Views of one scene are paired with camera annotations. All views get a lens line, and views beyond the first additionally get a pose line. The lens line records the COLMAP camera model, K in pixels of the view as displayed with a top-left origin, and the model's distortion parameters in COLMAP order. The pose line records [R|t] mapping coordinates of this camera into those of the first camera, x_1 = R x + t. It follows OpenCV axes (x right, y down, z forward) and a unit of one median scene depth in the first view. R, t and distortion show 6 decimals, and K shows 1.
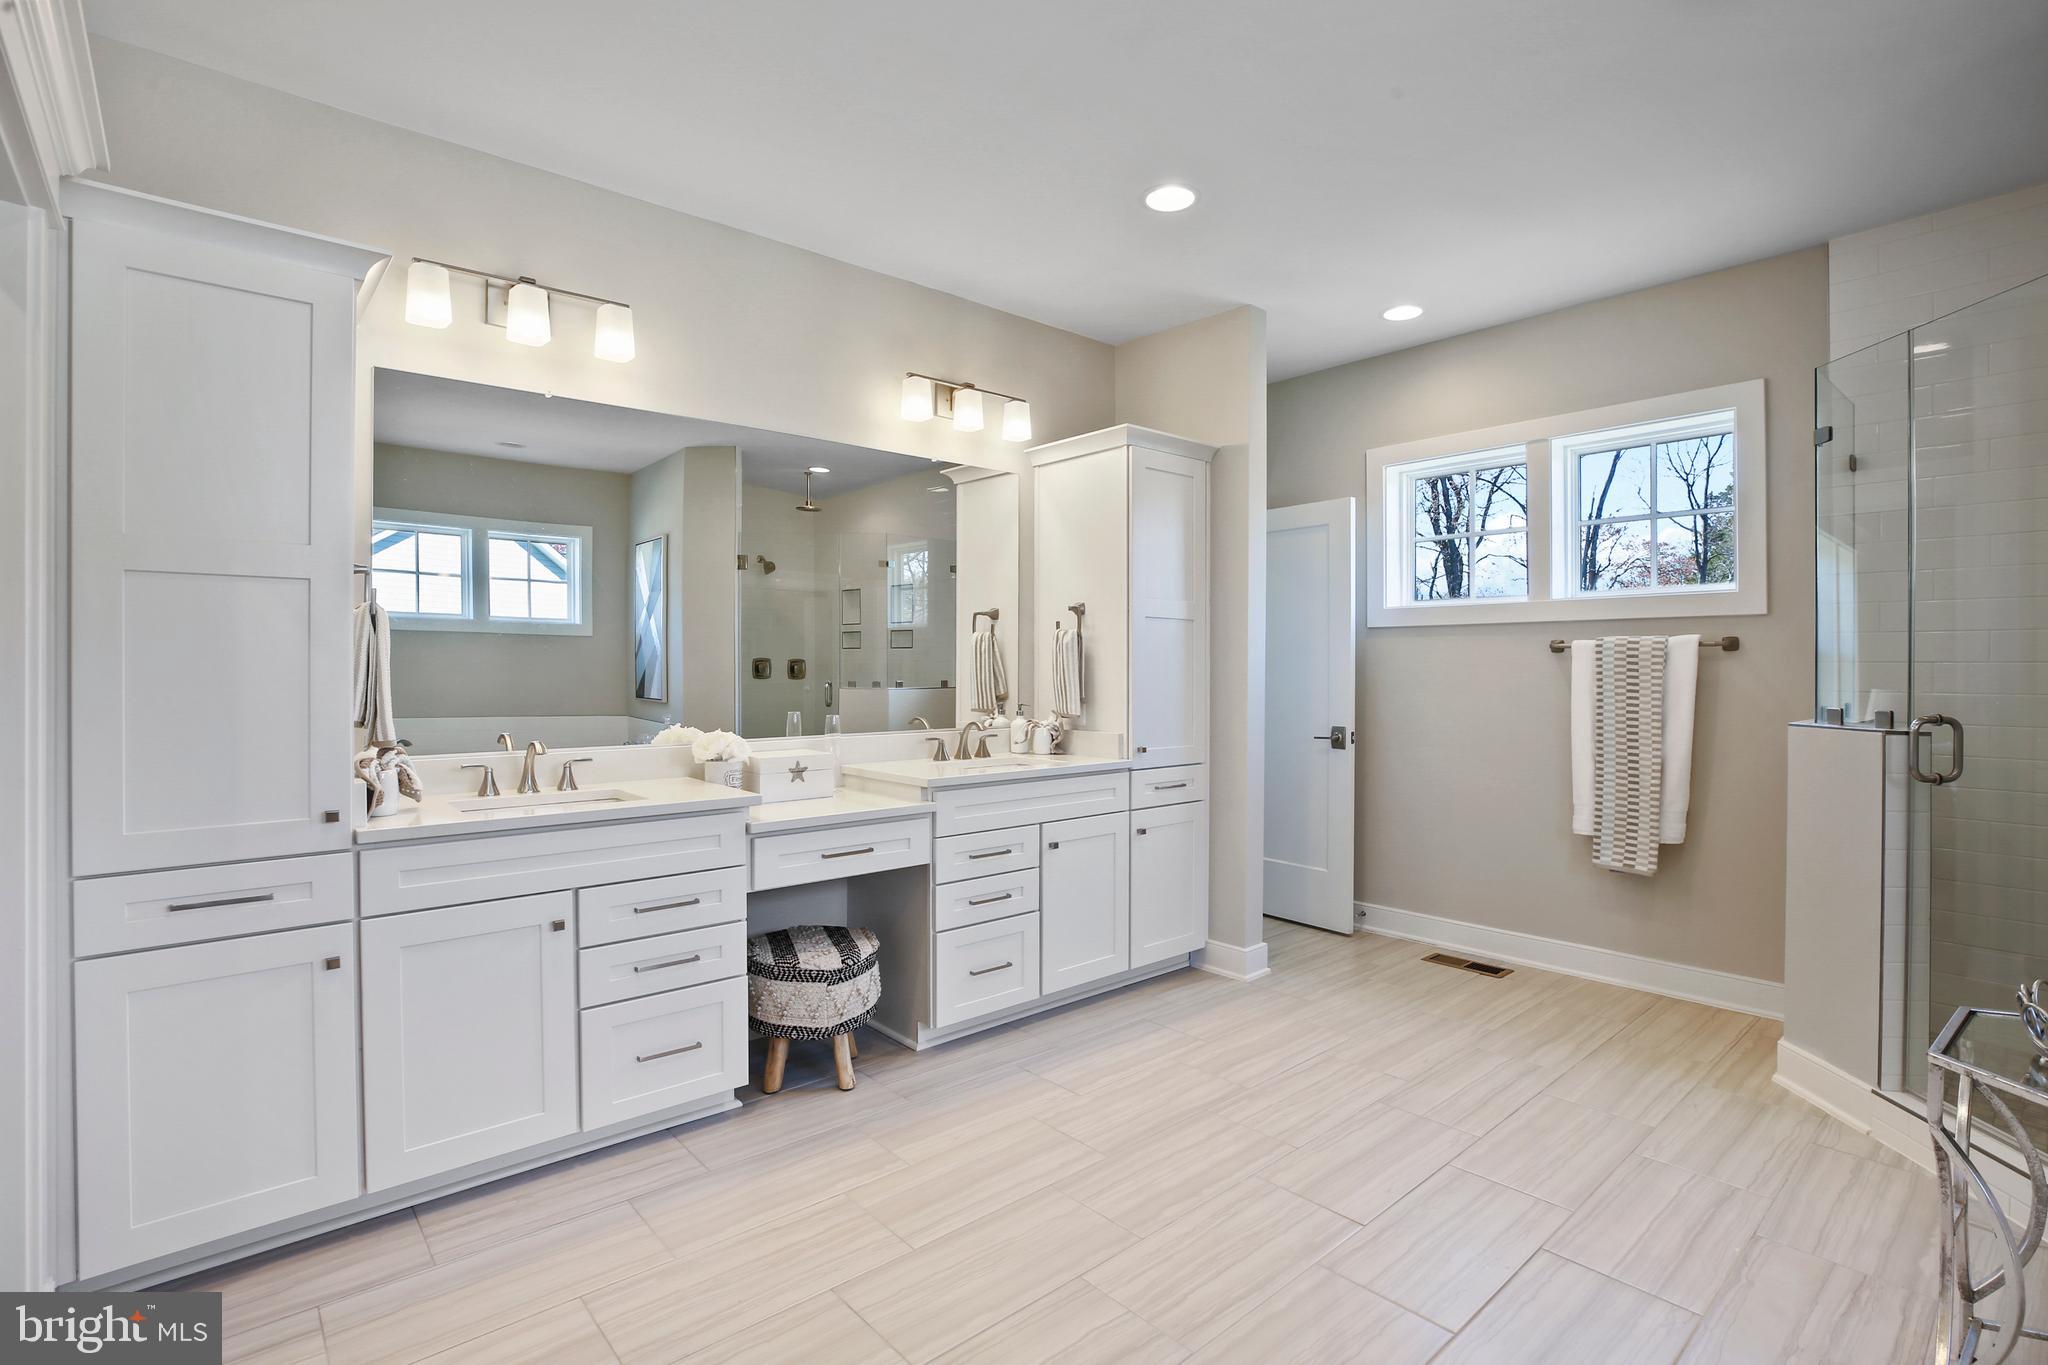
lens RADIAL K [[965.8, 0, 1037.6], [0, 965.8, 670.9], [0, 0, 1]] dist [-0.003416, -0.000626]
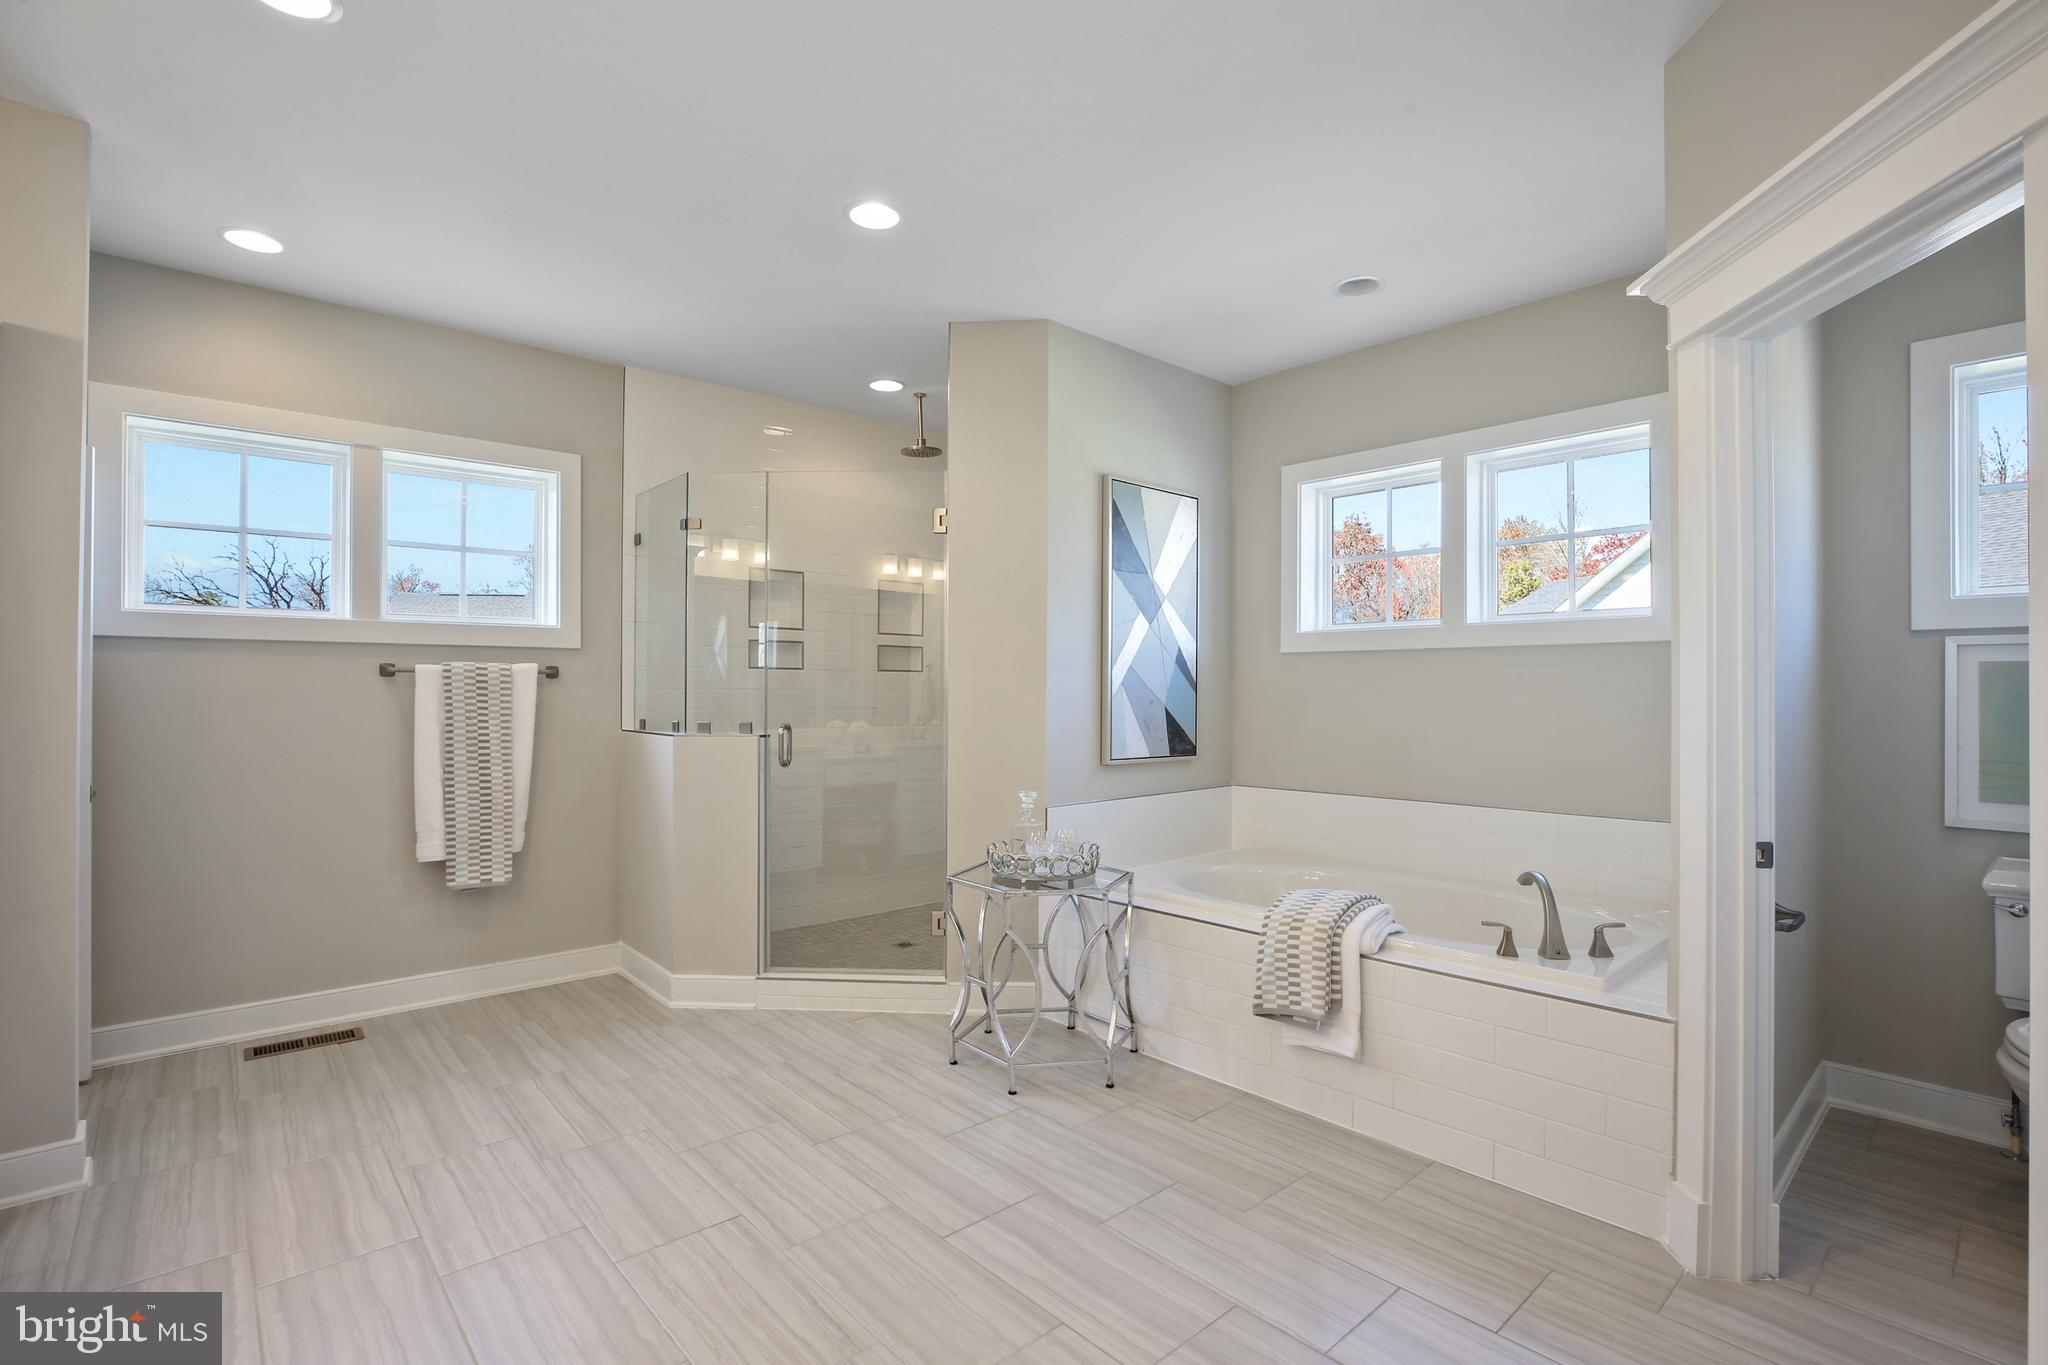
lens RADIAL K [[972.6, 0, 1024.0], [0, 972.6, 682.5], [0, 0, 1]] dist [-0.001514, 0.000034]
pose [[0.011059, 0.009415, 0.999895, -0.438772], [-0.002635, 0.999952, -0.009386, -0.005809], [-0.999935, -0.002531, 0.011083, 0.394170]]
